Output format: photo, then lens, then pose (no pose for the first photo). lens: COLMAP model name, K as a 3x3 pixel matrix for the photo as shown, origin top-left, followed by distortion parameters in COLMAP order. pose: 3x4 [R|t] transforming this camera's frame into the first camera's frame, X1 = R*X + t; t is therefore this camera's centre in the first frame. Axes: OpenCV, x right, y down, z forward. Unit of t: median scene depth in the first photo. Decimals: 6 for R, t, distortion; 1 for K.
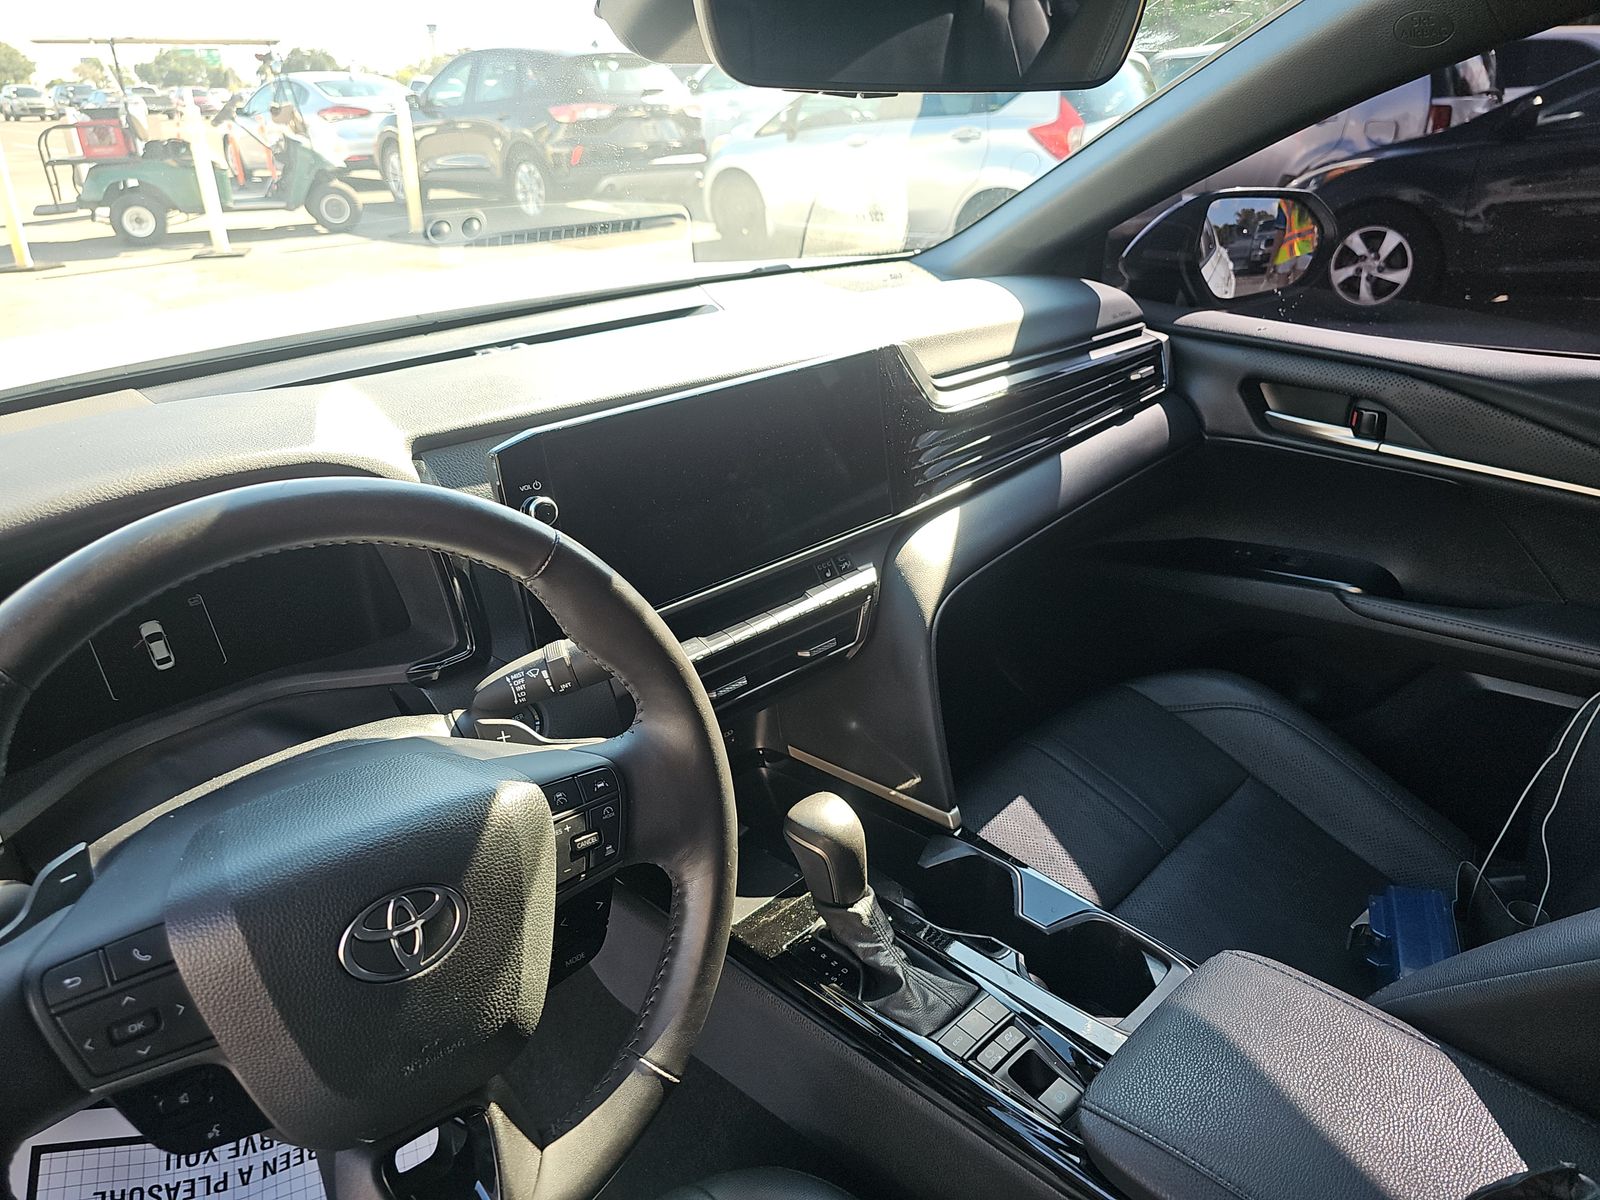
lens RADIAL K [[1089.9, 0, 785.3], [0, 1089.9, 597.7], [0, 0, 1]] dist [0.053435, -0.056663]
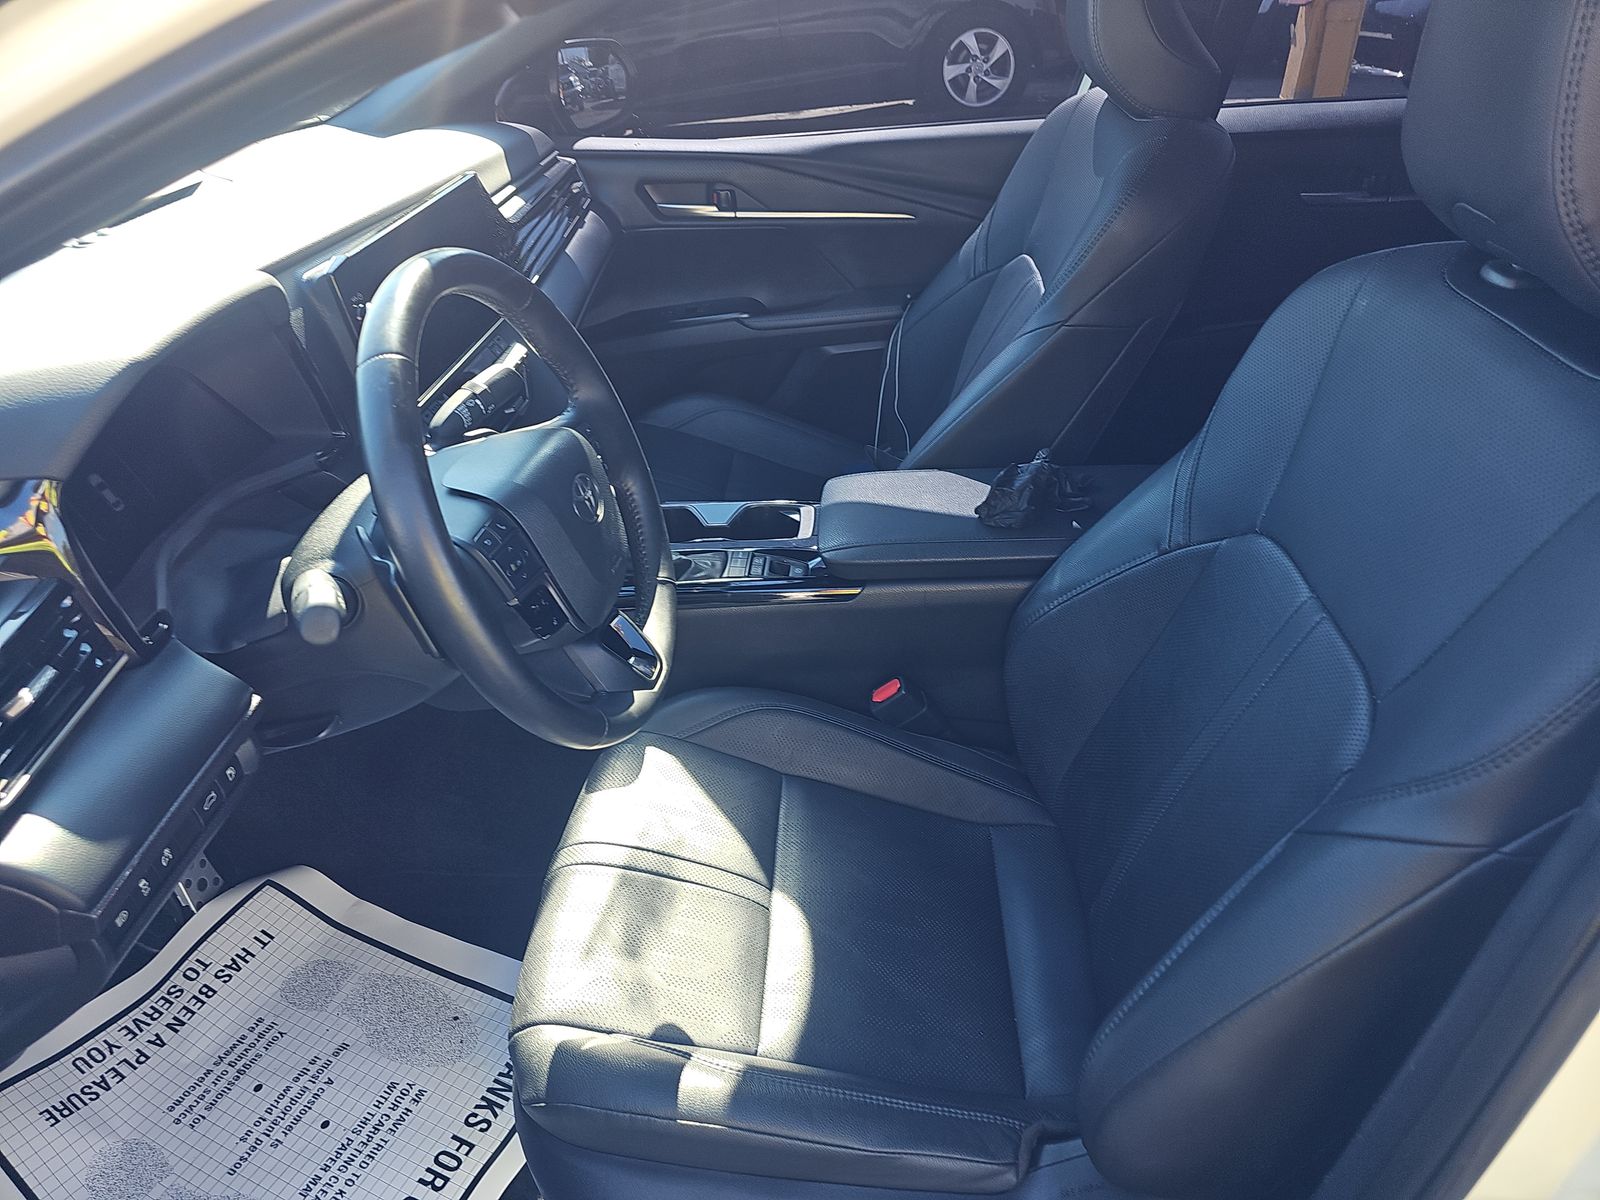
lens RADIAL K [[1102.0, 0, 800.9], [0, 1102.0, 624.0], [0, 0, 1]] dist [0.053675, -0.053655]
pose [[0.726465, -0.364904, 0.582318, -0.503013], [0.294445, 0.930932, 0.216028, 0.087217], [-0.620927, 0.014524, 0.783734, -0.252968]]
